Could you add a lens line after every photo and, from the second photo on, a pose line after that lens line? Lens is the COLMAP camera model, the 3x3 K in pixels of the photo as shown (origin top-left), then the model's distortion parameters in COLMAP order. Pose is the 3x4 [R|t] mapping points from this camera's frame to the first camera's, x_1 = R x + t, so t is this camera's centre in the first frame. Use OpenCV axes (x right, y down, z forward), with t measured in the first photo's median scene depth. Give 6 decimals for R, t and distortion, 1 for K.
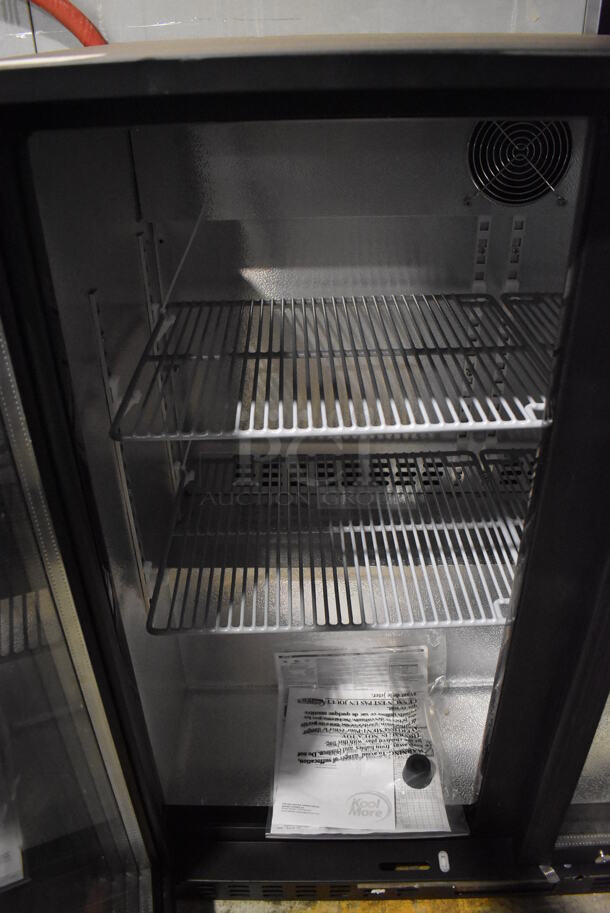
lens RADIAL K [[692.4, 0, 305.0], [0, 692.4, 456.5], [0, 0, 1]] dist [-0.079637, 0.001555]
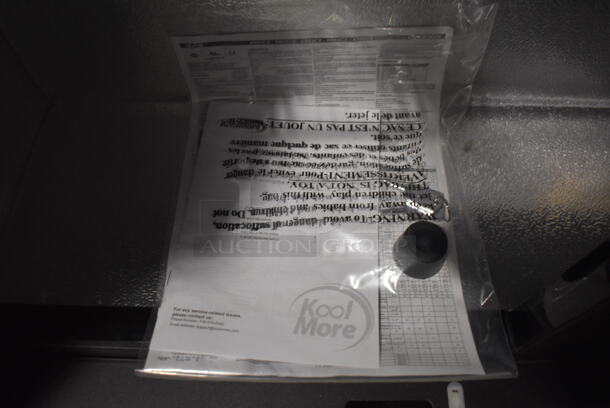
lens RADIAL K [[476.9, 0, 305.0], [0, 476.9, 204.0], [0, 0, 1]] dist [-0.071230, -0.009175]
pose [[0.999747, 0.007702, 0.021153, 0.055941], [-0.017191, 0.867847, 0.496534, 0.217959], [-0.014533, -0.496772, 0.867759, 0.623489]]
